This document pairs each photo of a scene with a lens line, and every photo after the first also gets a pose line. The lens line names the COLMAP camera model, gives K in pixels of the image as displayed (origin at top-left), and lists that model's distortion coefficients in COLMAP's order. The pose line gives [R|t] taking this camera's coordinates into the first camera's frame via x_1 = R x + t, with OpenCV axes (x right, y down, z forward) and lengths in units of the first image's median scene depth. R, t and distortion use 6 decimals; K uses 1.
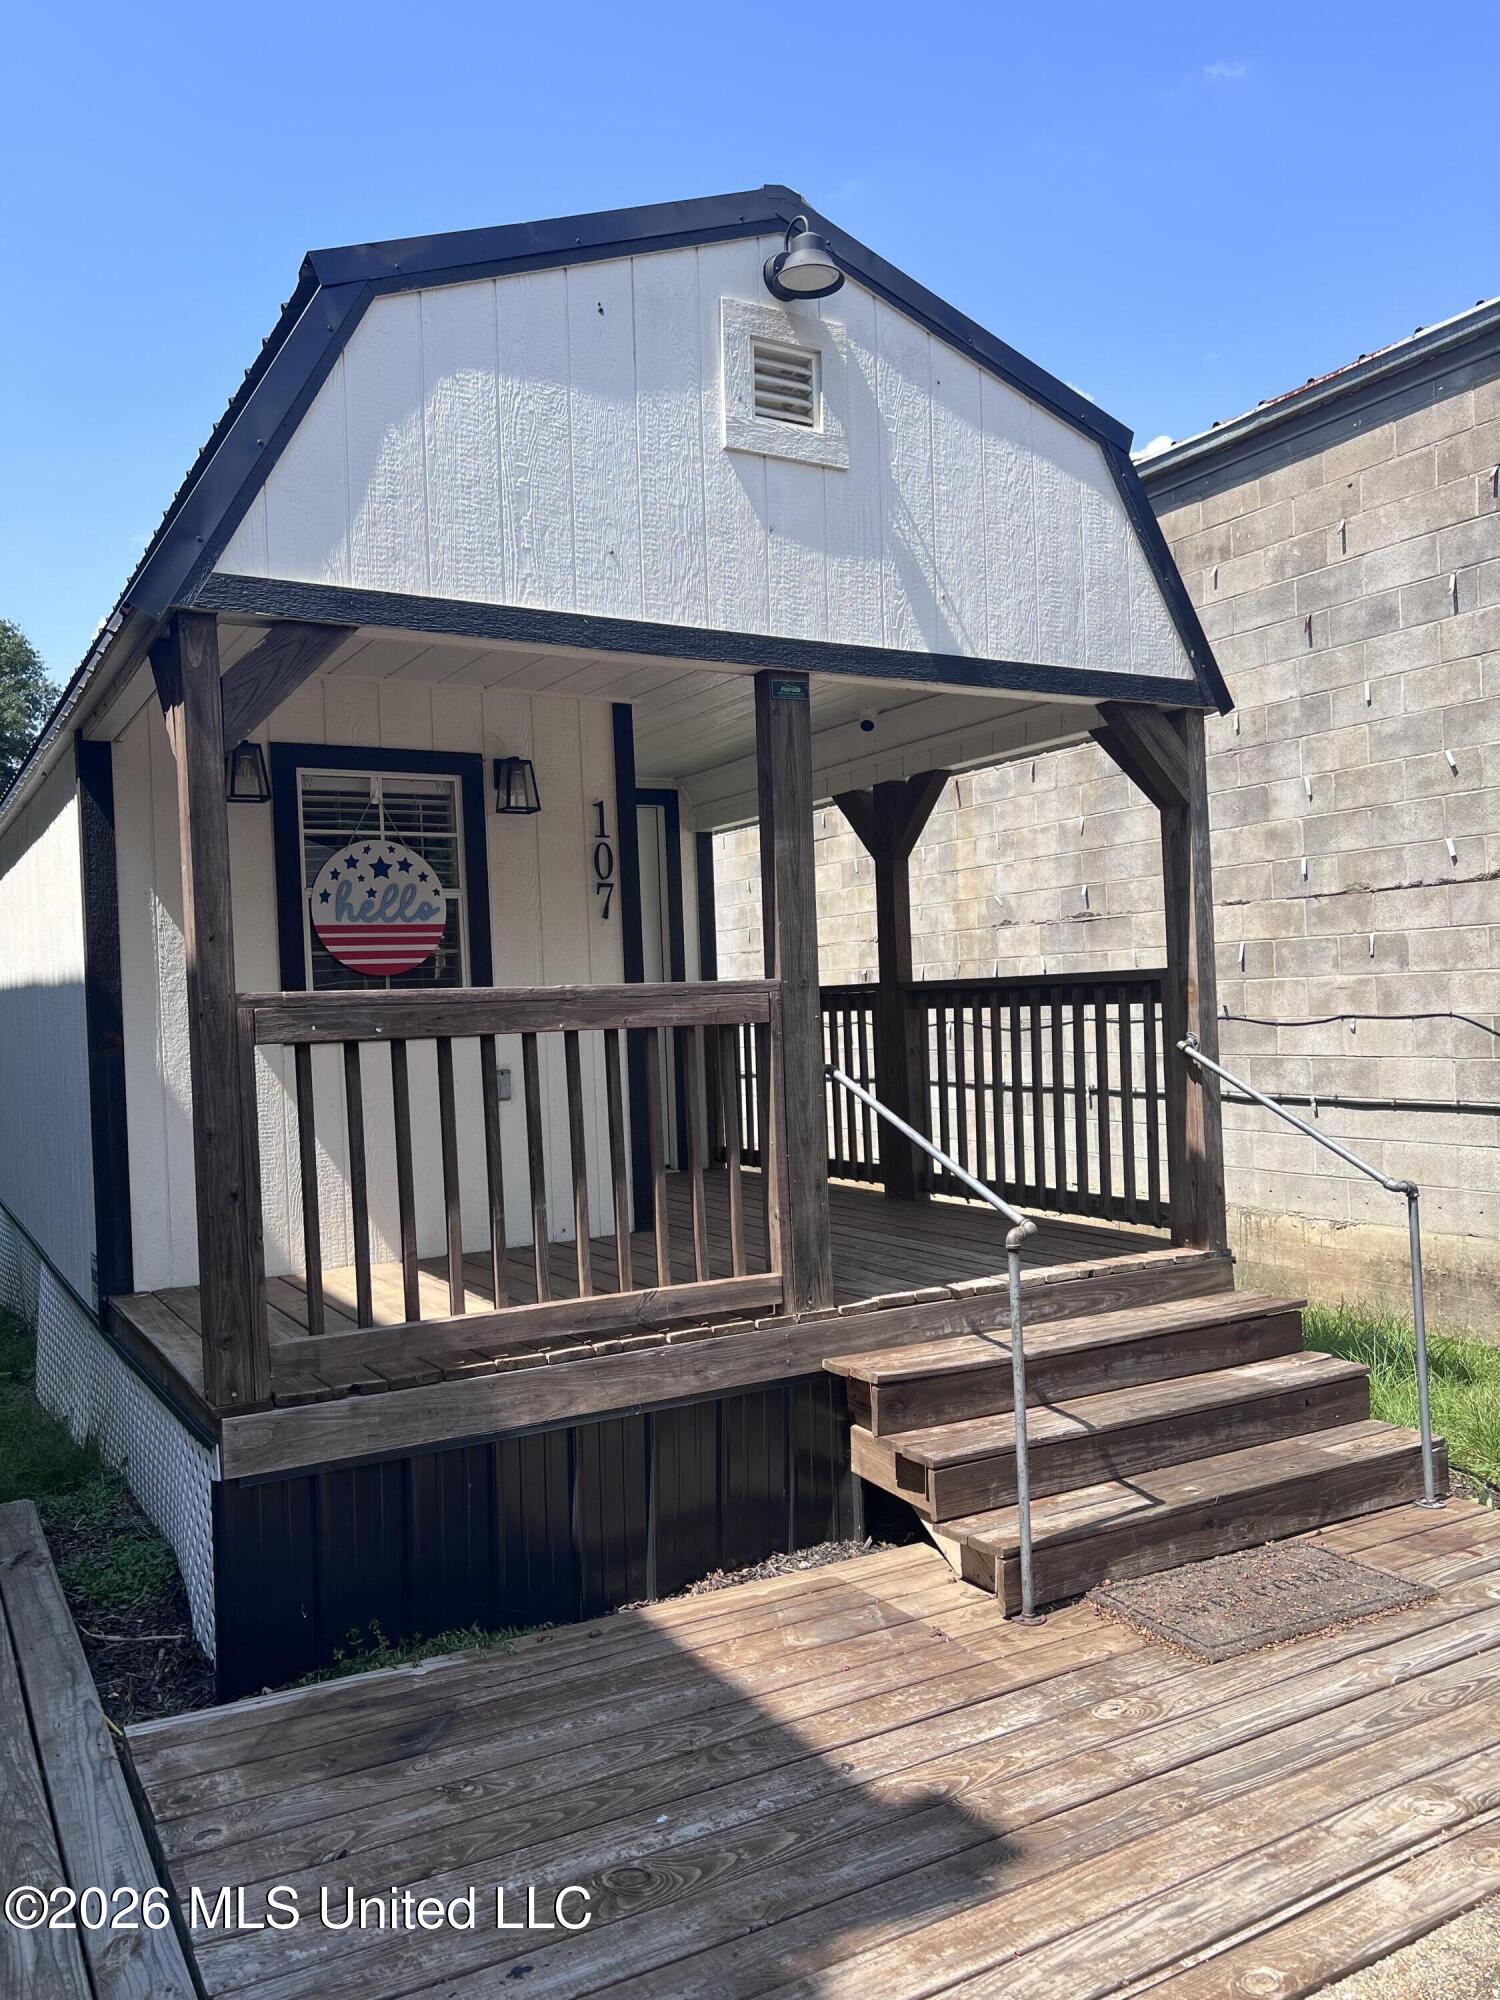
lens RADIAL K [[1526.3, 0, 738.8], [0, 1526.3, 1016.2], [0, 0, 1]] dist [0.058086, -0.115850]
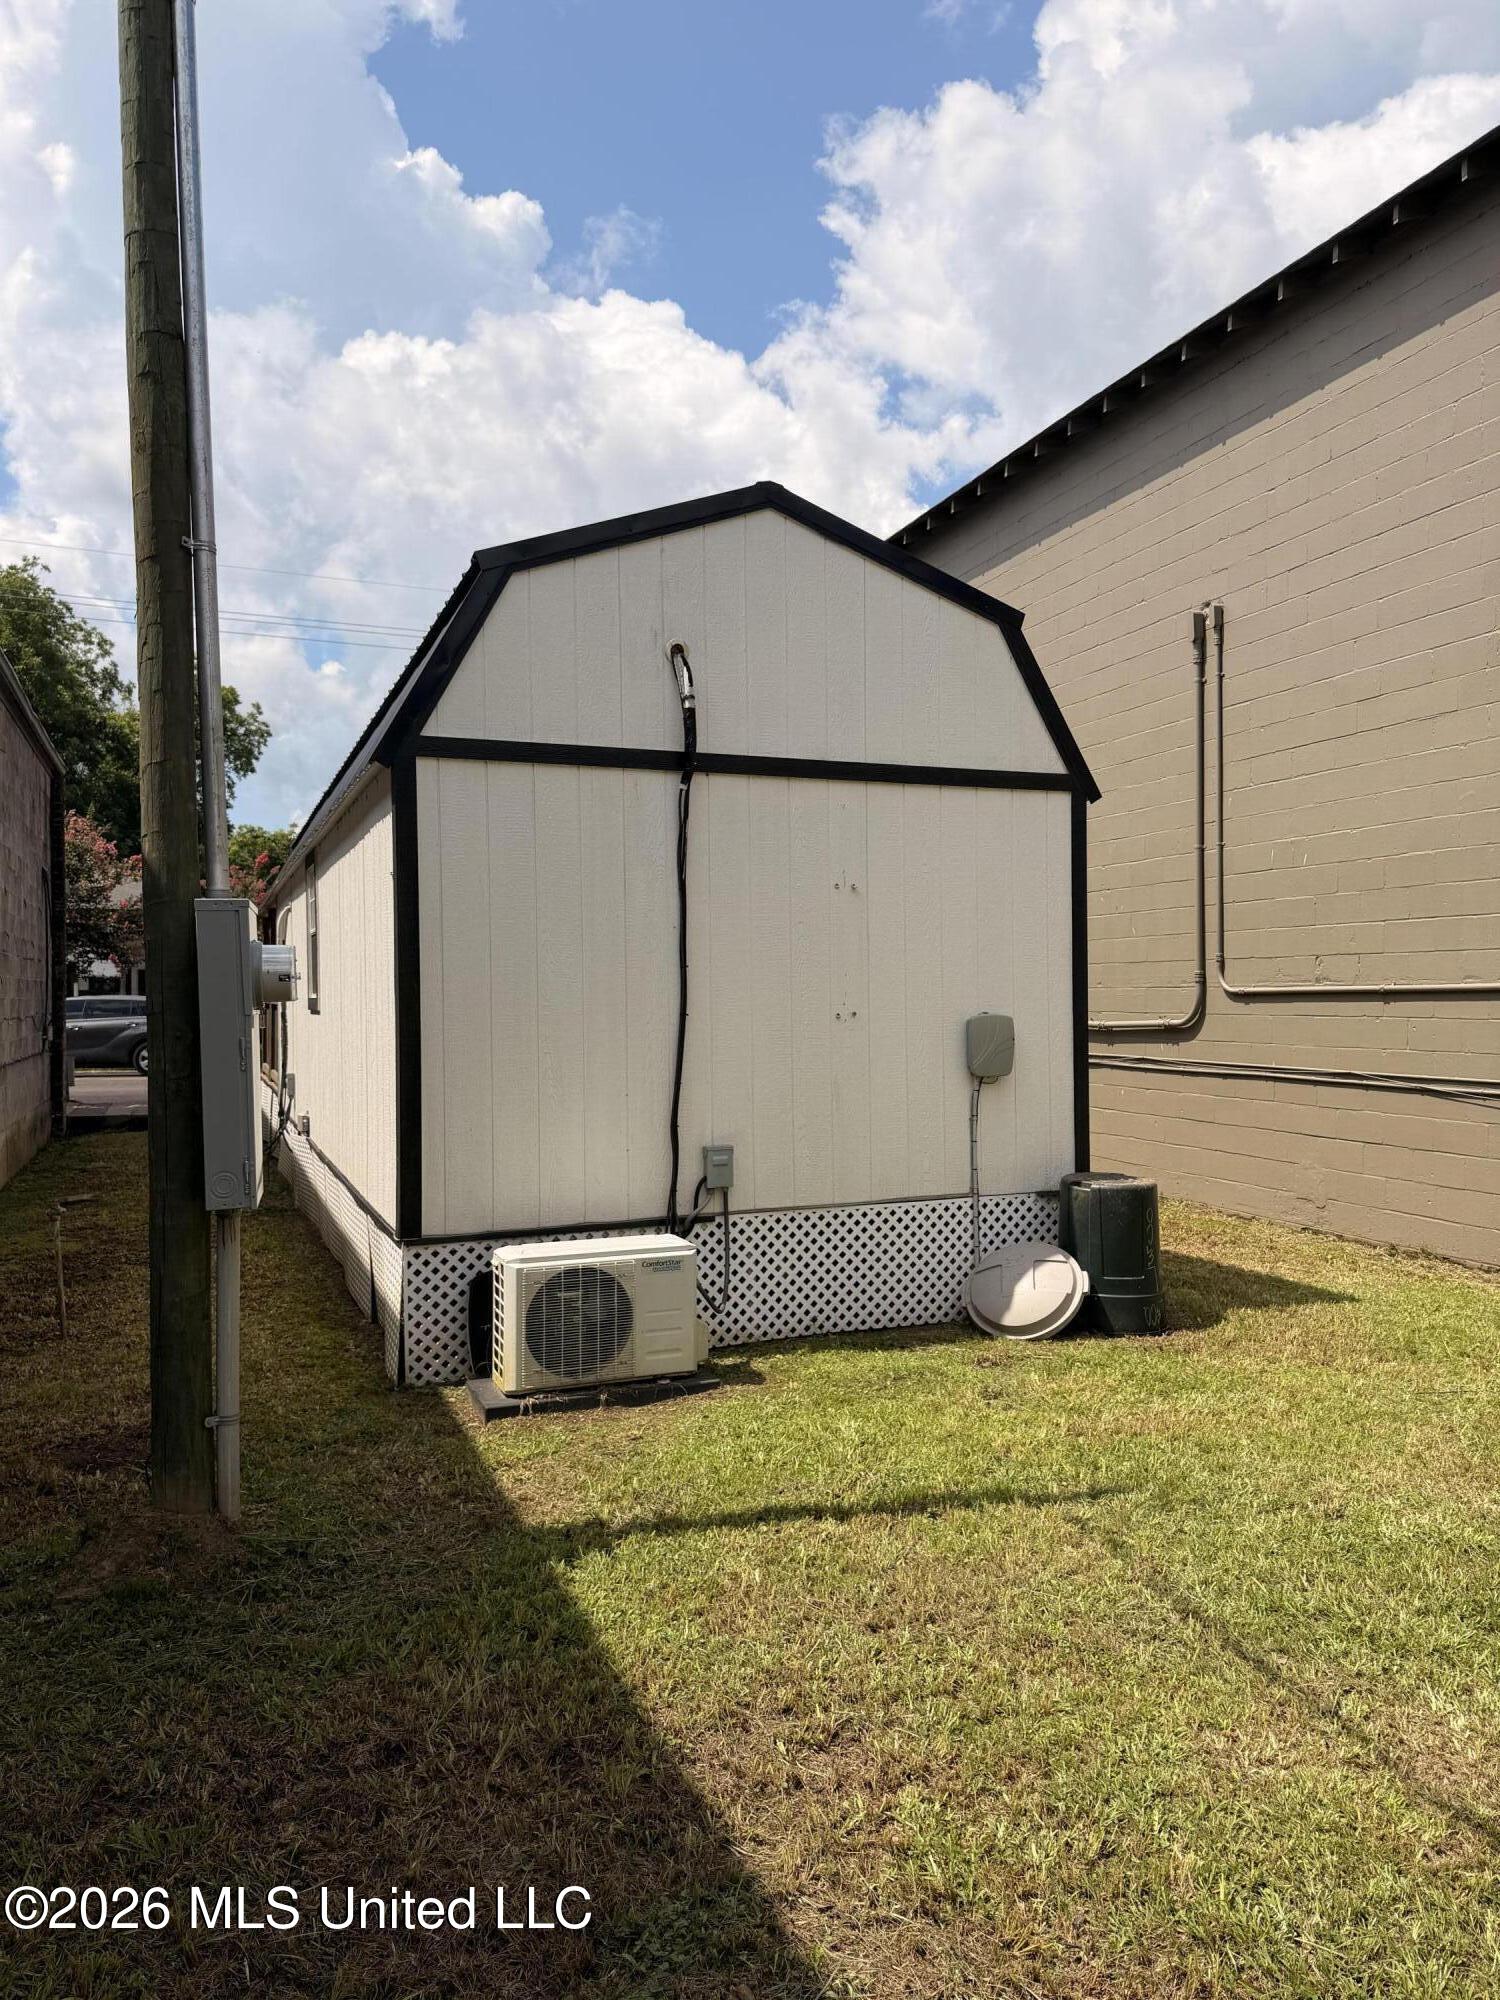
lens RADIAL K [[1415.6, 0, 736.6], [0, 1415.6, 999.9], [0, 0, 1]] dist [0.074672, -0.127002]
pose [[0.986085, 0.027655, -0.163926, 0.241016], [-0.026610, 0.999609, 0.008568, -0.014159], [0.164099, -0.004087, 0.986435, -0.448742]]
